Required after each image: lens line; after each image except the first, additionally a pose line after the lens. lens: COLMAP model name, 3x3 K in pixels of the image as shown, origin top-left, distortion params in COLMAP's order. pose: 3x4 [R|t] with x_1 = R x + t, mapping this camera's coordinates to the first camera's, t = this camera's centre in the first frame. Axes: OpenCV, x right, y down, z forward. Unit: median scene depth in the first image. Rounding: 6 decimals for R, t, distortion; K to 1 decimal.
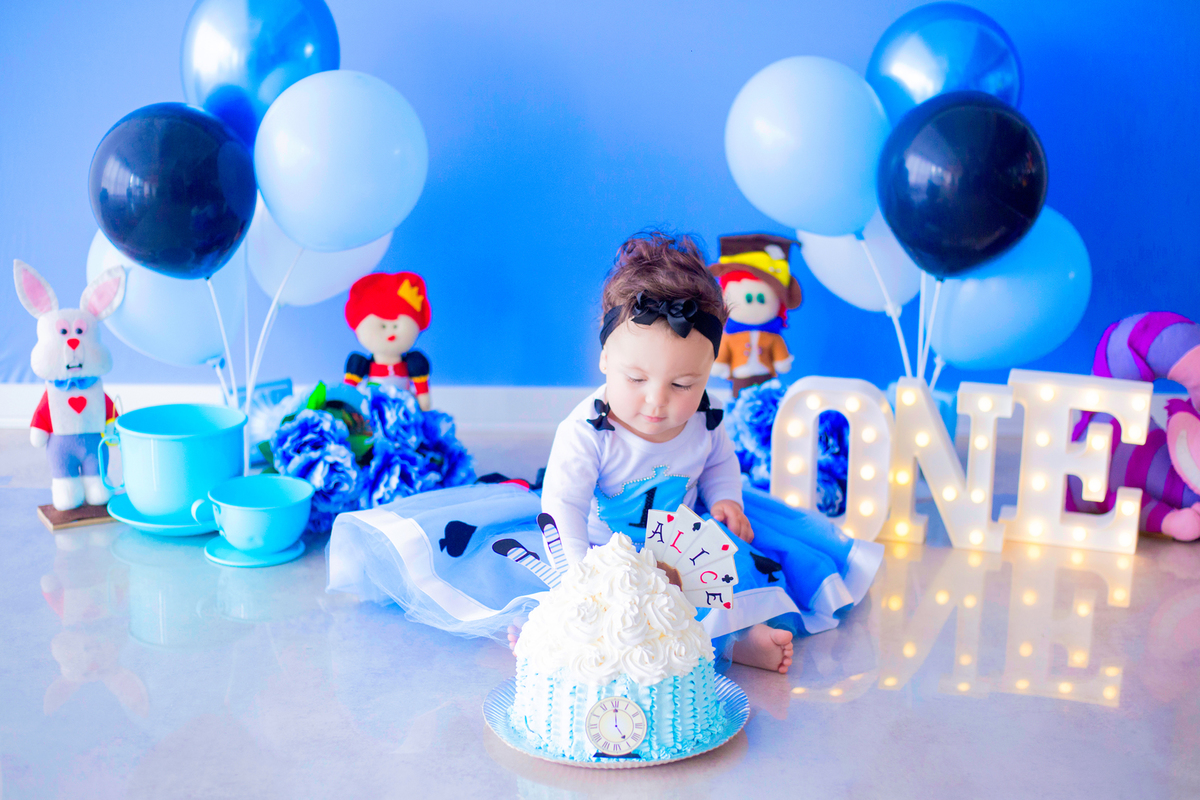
lens RADIAL K [[1792.7, 0, 616.6], [0, 1792.7, 403.4], [0, 0, 1]] dist [-0.113089, -0.019746]
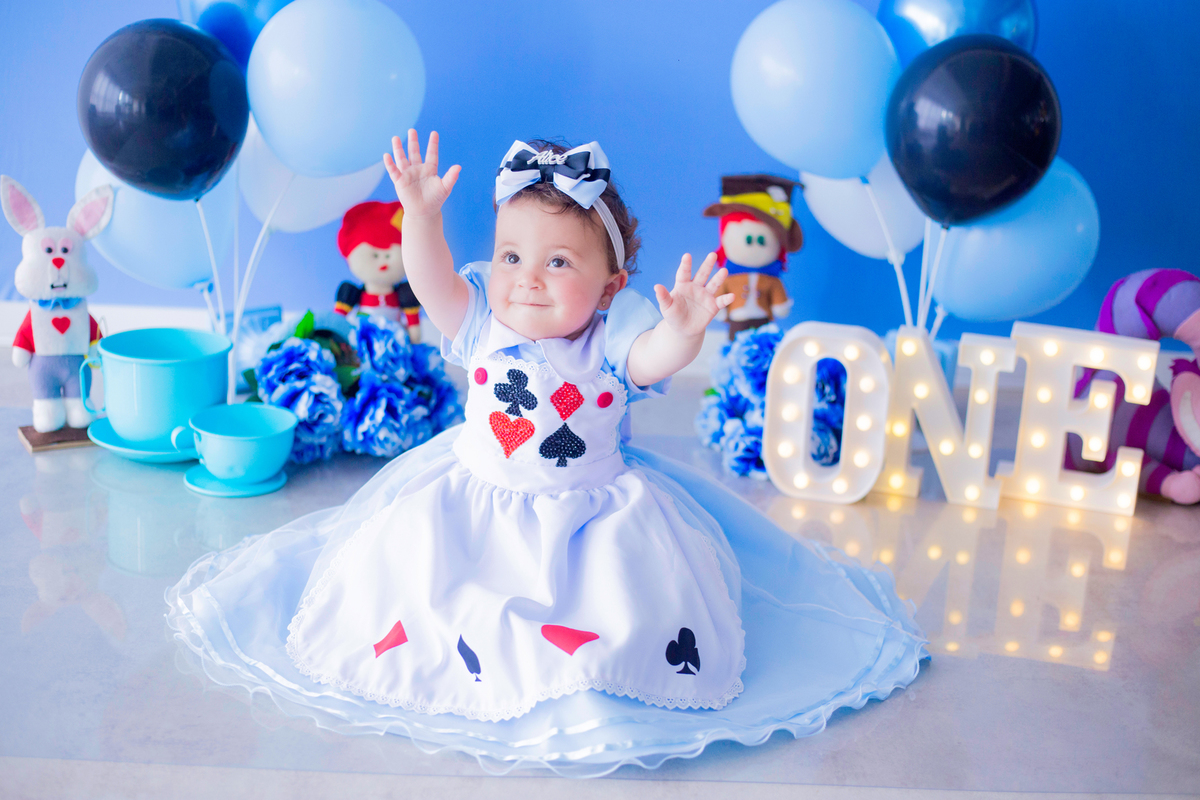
lens RADIAL K [[1736.3, 0, 602.2], [0, 1736.3, 399.4], [0, 0, 1]] dist [-0.107695, -0.088944]
pose [[0.999349, 0.035547, -0.006188, 0.002693], [-0.035302, 0.998728, 0.035994, -0.002965], [0.007460, -0.035752, 0.999333, 0.052172]]
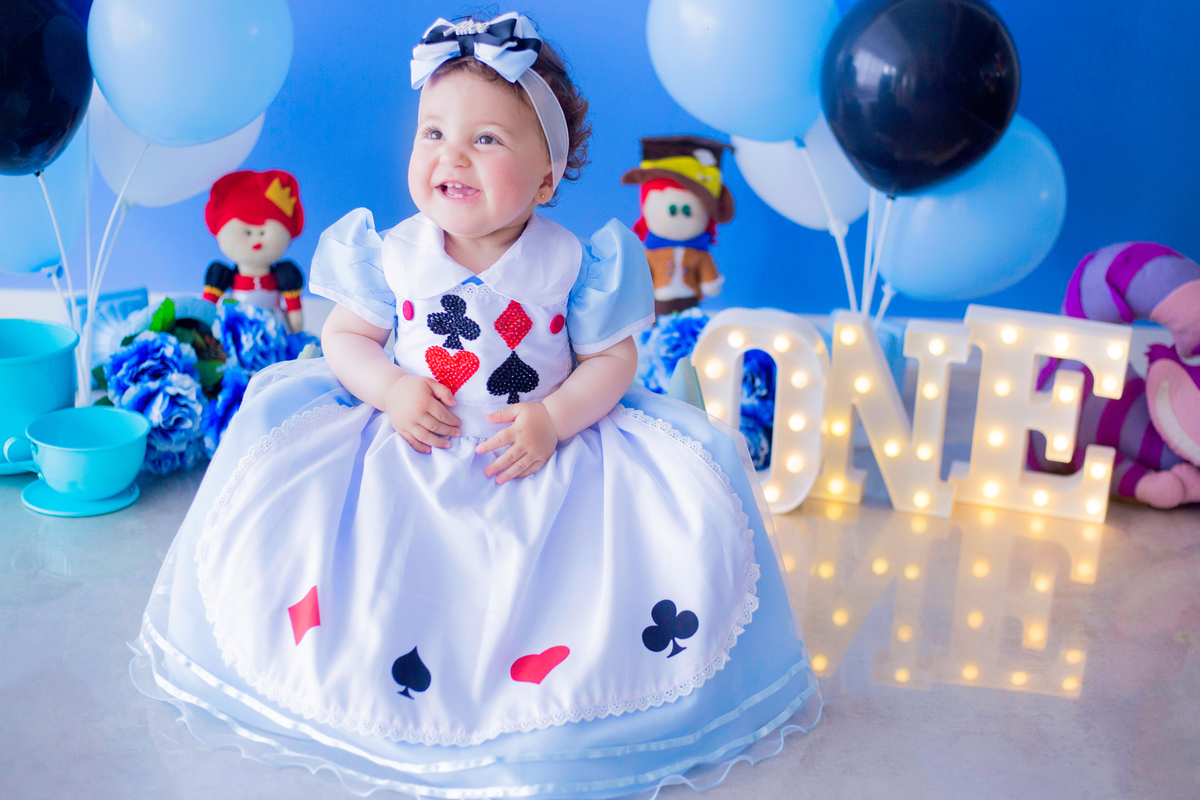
lens RADIAL K [[1826.5, 0, 618.6], [0, 1826.5, 386.7], [0, 0, 1]] dist [-0.116494, 0.018665]
pose [[0.999451, 0.025800, 0.020807, 0.034813], [-0.026928, 0.998073, 0.055901, -0.024299], [-0.019325, -0.056431, 0.998219, 0.124399]]
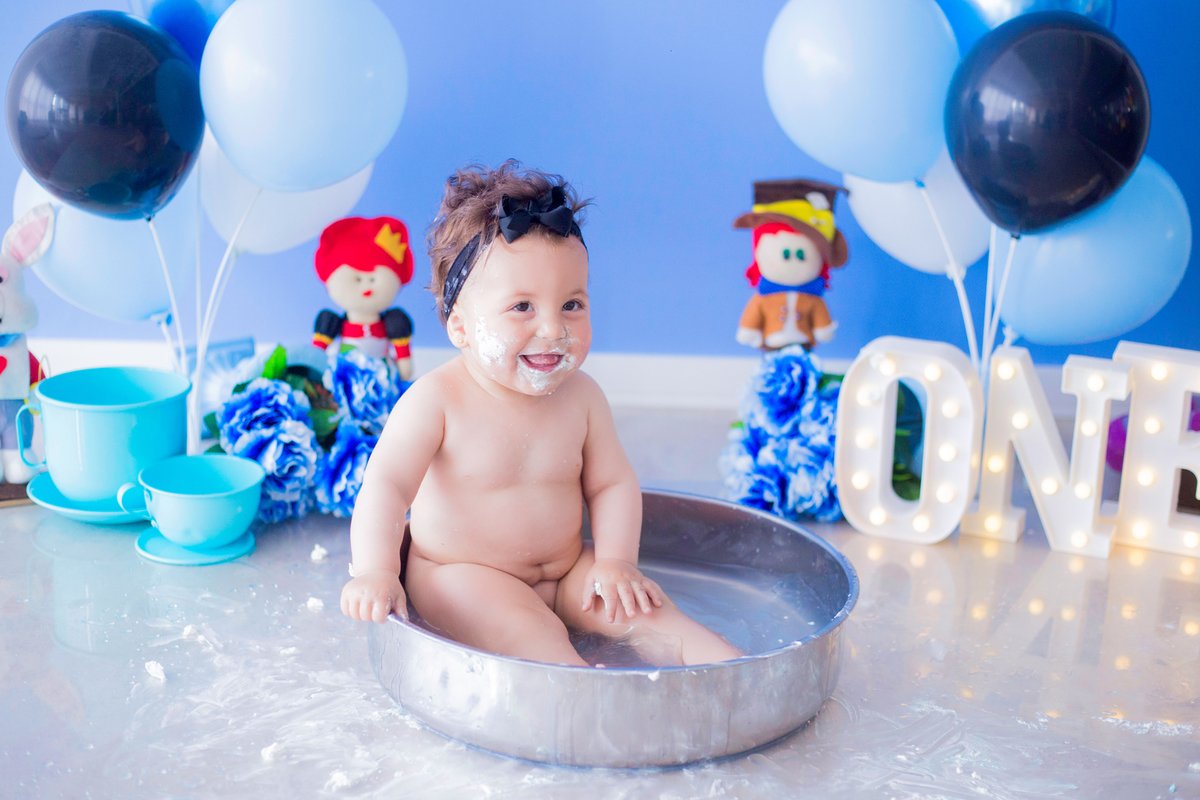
lens RADIAL K [[1760.1, 0, 597.4], [0, 1760.1, 398.3], [0, 0, 1]] dist [-0.117651, -0.051563]
pose [[0.999509, 0.020524, -0.023682, 0.005427], [-0.019818, 0.999364, 0.029661, -0.014389], [0.024276, -0.029177, 0.999279, 0.174929]]
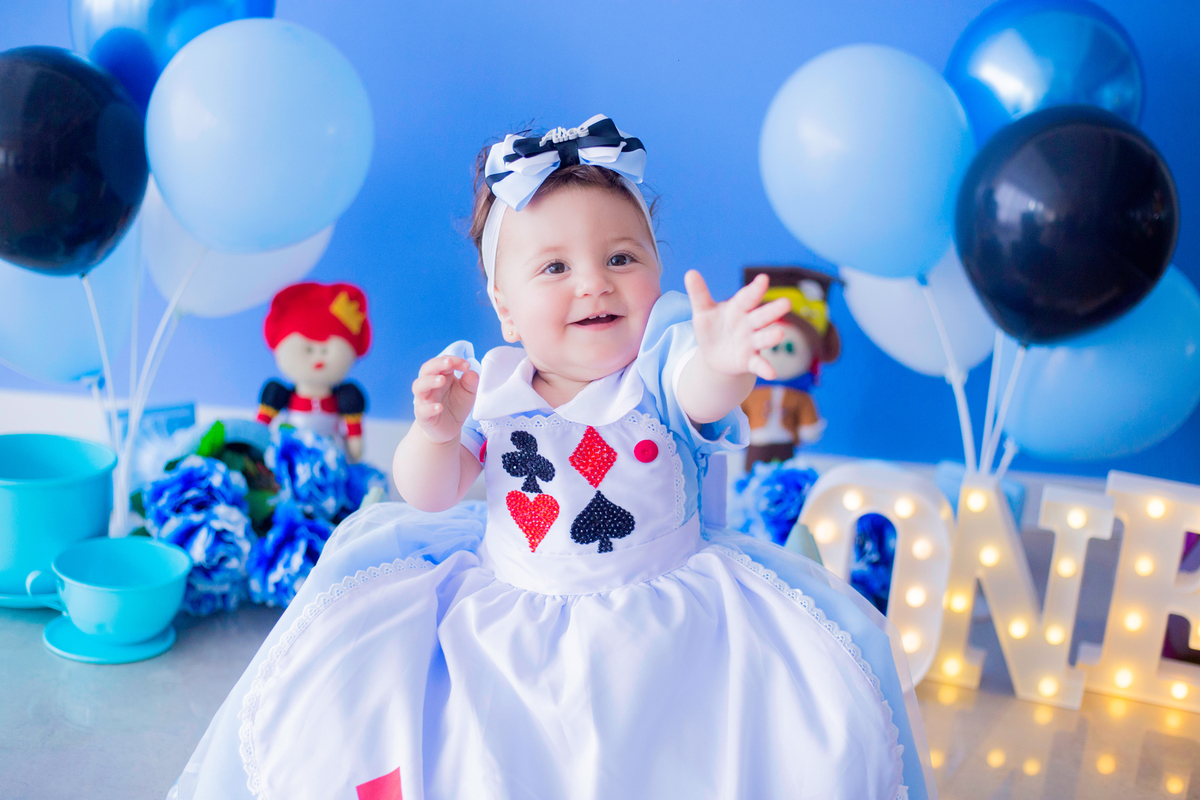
lens RADIAL K [[1783.4, 0, 596.6], [0, 1783.4, 412.4], [0, 0, 1]] dist [-0.111958, -0.053343]
pose [[0.997171, 0.074402, -0.010722, 0.006703], [-0.074249, 0.997141, 0.014002, -0.038612], [0.011733, -0.013166, 0.999844, 0.234372]]
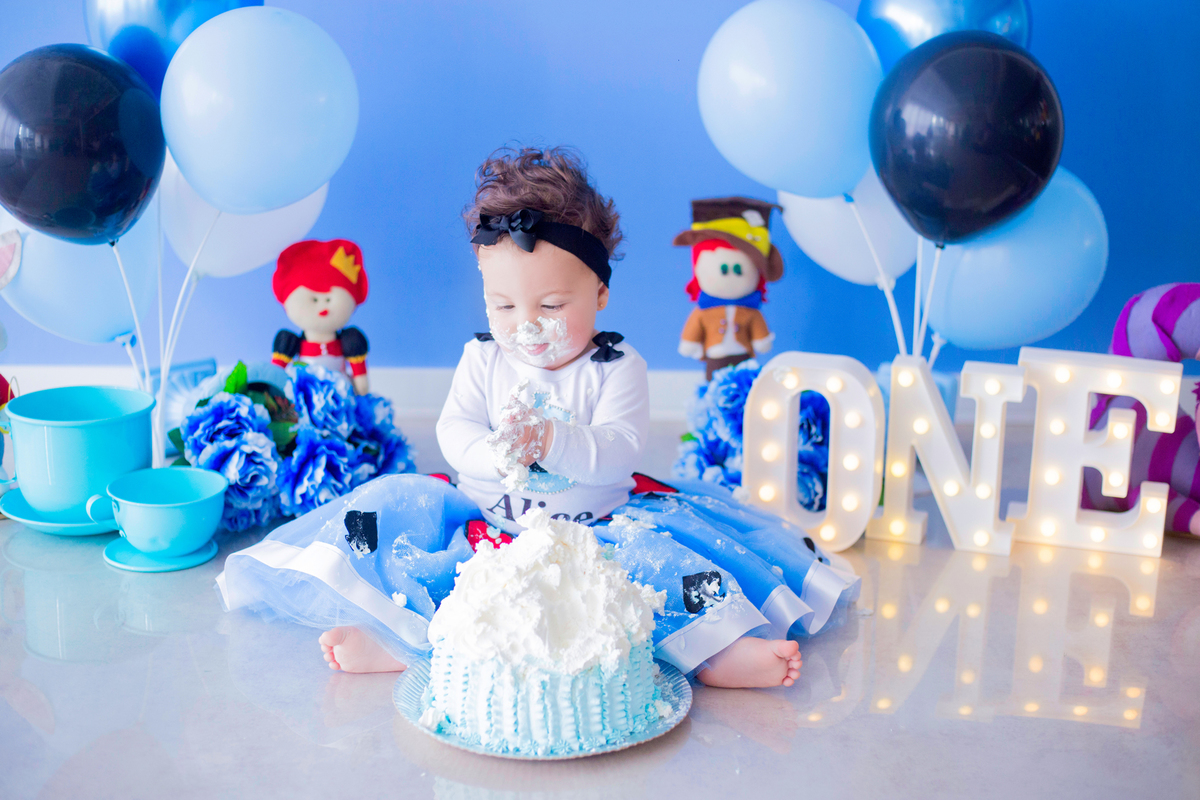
lens RADIAL K [[1751.1, 0, 601.0], [0, 1751.1, 401.9], [0, 0, 1]] dist [-0.107604, -0.066245]
pose [[0.999998, 0.000944, 0.001795, 0.011802], [-0.000955, 0.999980, 0.006280, 0.002531], [-0.001789, -0.006282, 0.999979, 0.138588]]
